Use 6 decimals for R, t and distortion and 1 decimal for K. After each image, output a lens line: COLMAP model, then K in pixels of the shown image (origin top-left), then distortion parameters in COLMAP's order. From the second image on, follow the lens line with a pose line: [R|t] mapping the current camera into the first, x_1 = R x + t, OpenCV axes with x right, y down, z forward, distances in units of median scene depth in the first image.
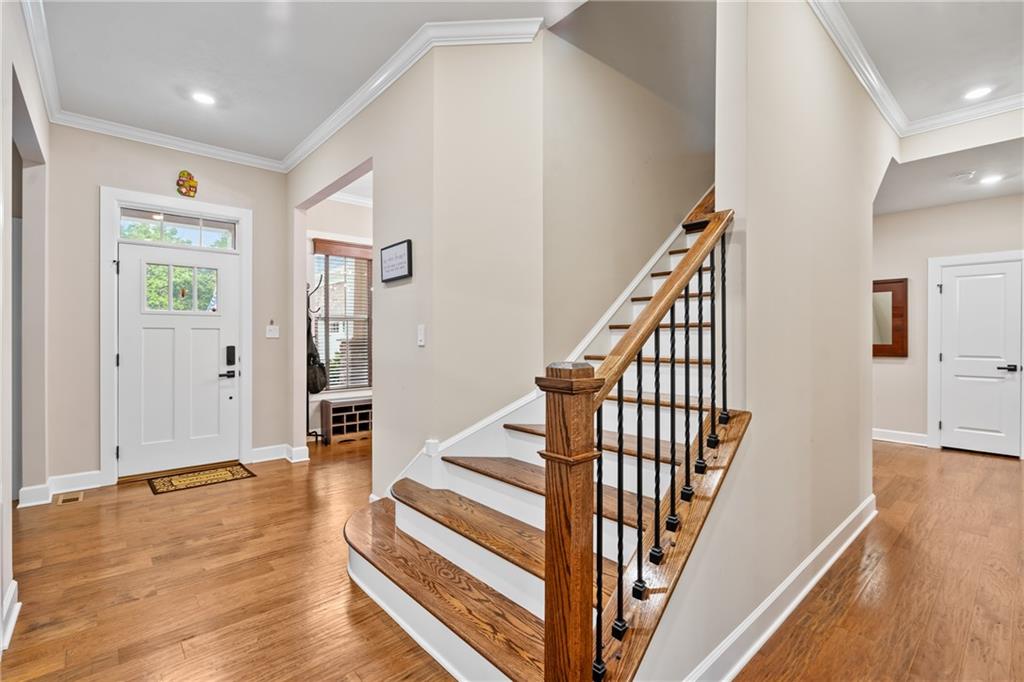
lens RADIAL K [[459.2, 0, 512.0], [0, 459.2, 341.0], [0, 0, 1]] dist [0.002486, 0.000245]
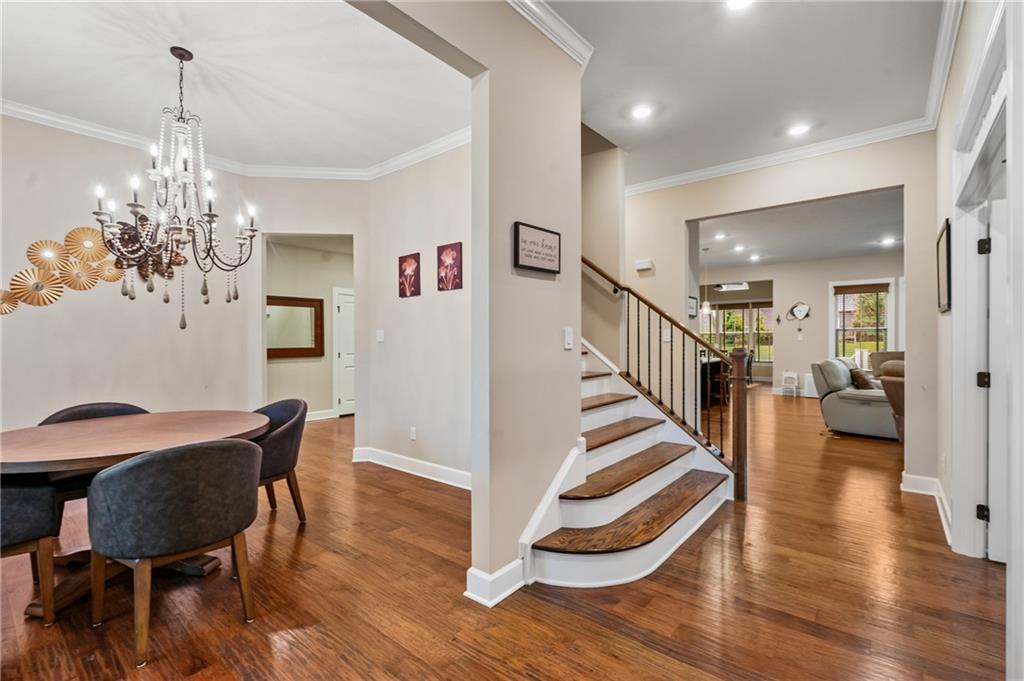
lens RADIAL K [[459.2, 0, 512.0], [0, 459.2, 340.5], [0, 0, 1]] dist [0.002486, 0.000245]
pose [[-0.155786, 0.001889, 0.987789, -1.139445], [0.013919, 0.999903, 0.000283, -0.009024], [-0.987693, 0.013793, -0.155797, 1.263663]]
